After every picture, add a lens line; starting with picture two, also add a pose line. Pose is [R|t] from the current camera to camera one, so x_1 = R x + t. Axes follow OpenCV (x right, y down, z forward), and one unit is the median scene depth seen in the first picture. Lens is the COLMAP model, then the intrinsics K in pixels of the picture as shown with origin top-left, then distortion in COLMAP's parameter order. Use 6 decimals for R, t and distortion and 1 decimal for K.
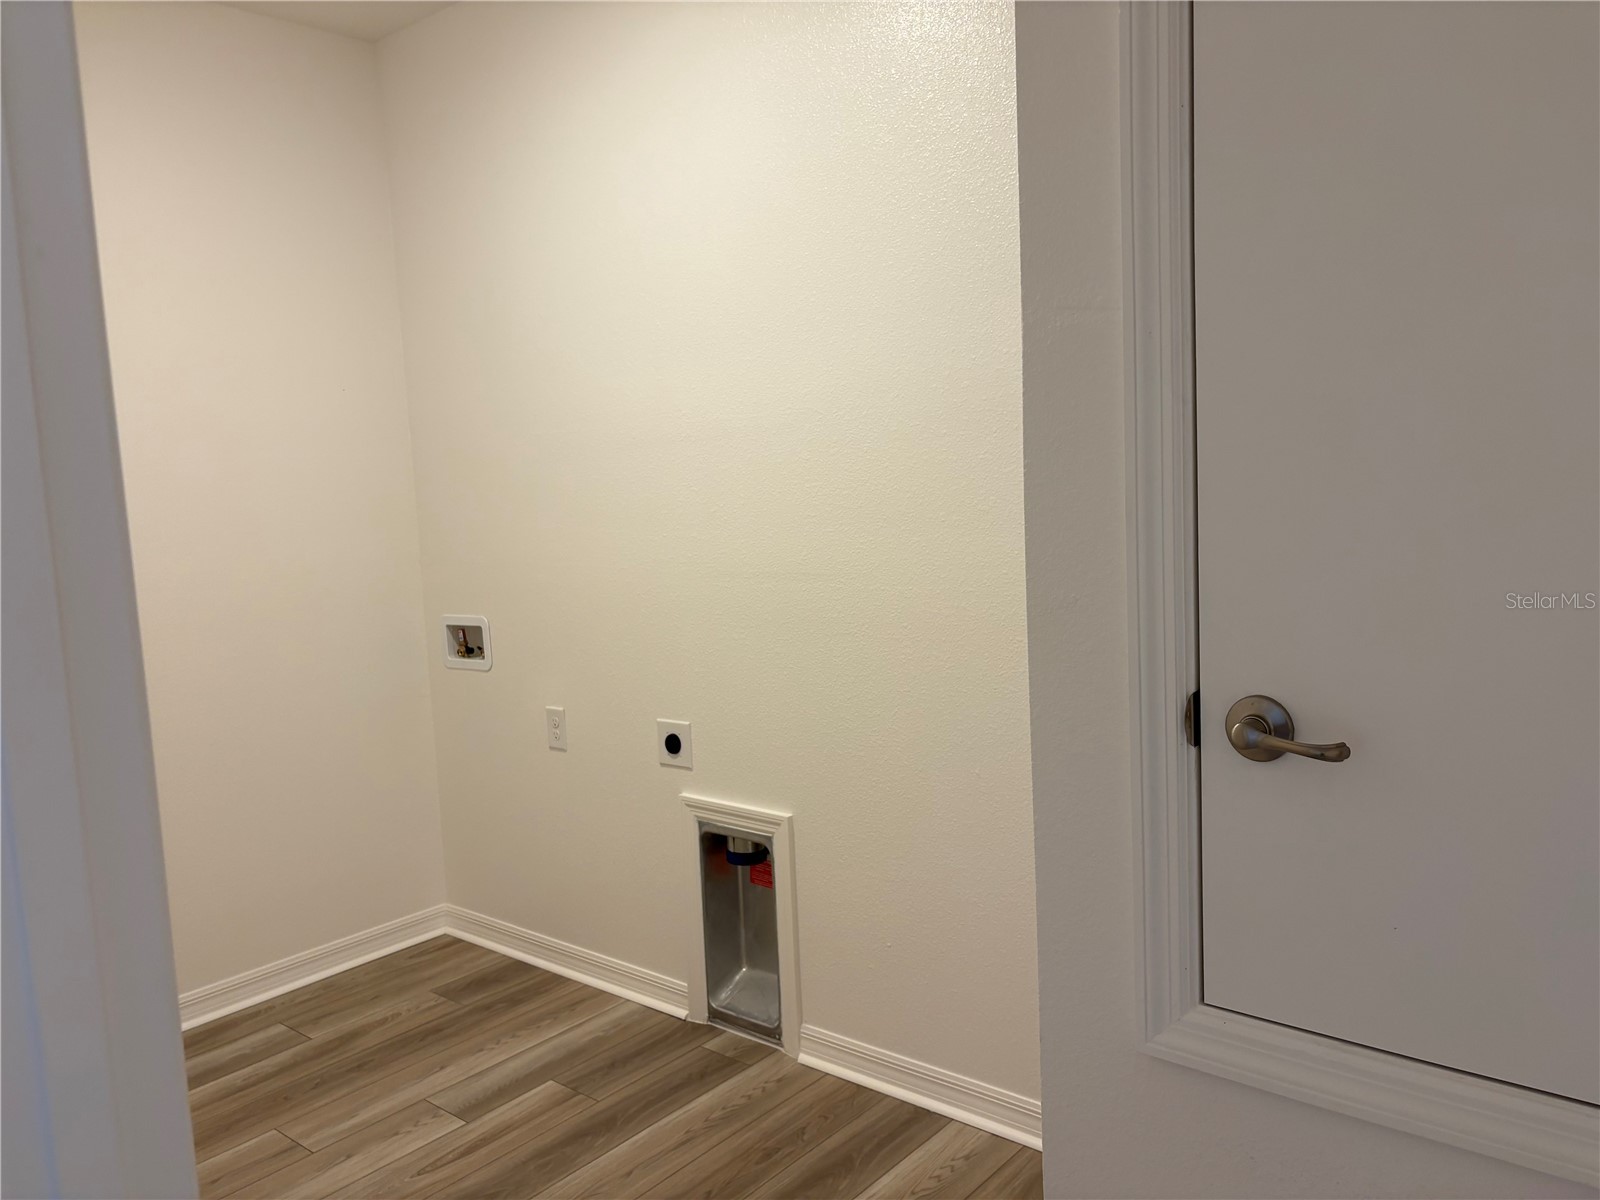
lens RADIAL K [[1211.7, 0, 793.3], [0, 1211.7, 599.6], [0, 0, 1]] dist [0.070030, -0.076980]
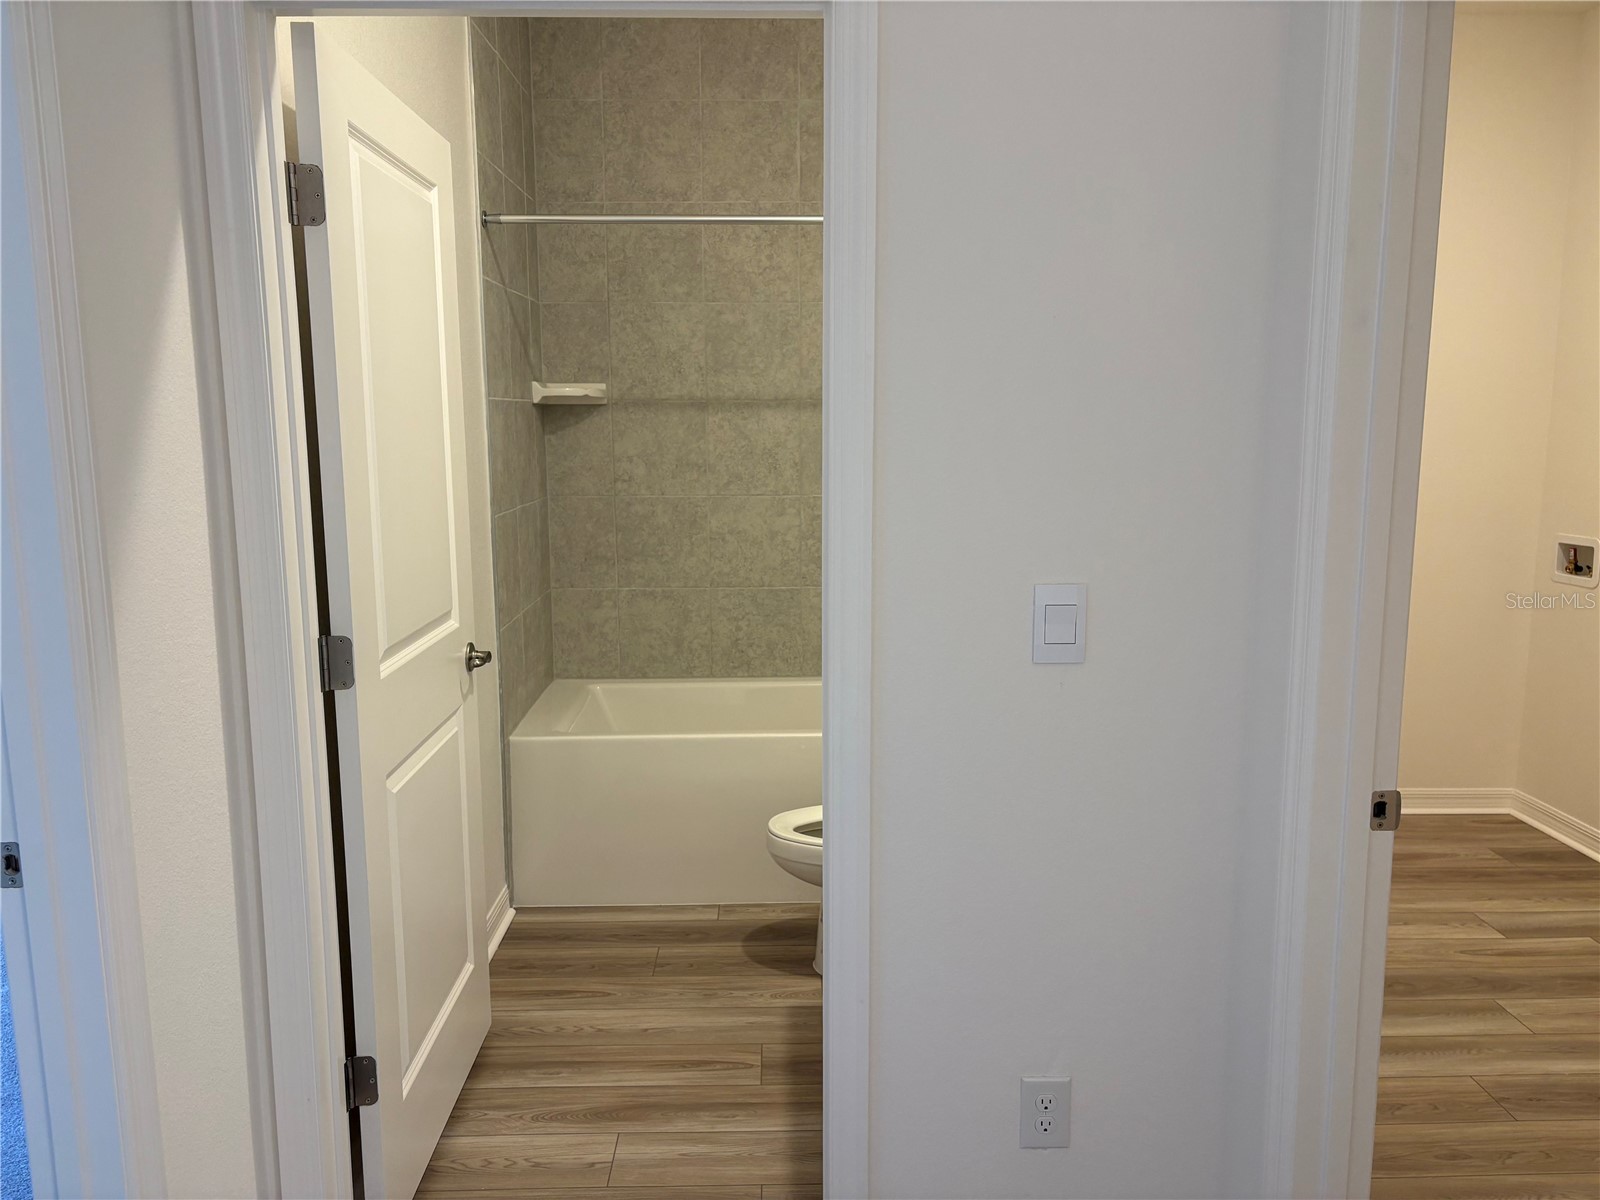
lens RADIAL K [[1211.7, 0, 791.4], [0, 1211.7, 595.7], [0, 0, 1]] dist [0.070030, -0.076980]
pose [[0.663138, 0.160057, -0.731184, 0.087368], [-0.113732, 0.987073, 0.112924, 0.022302], [0.739806, 0.008275, 0.672769, -0.300961]]
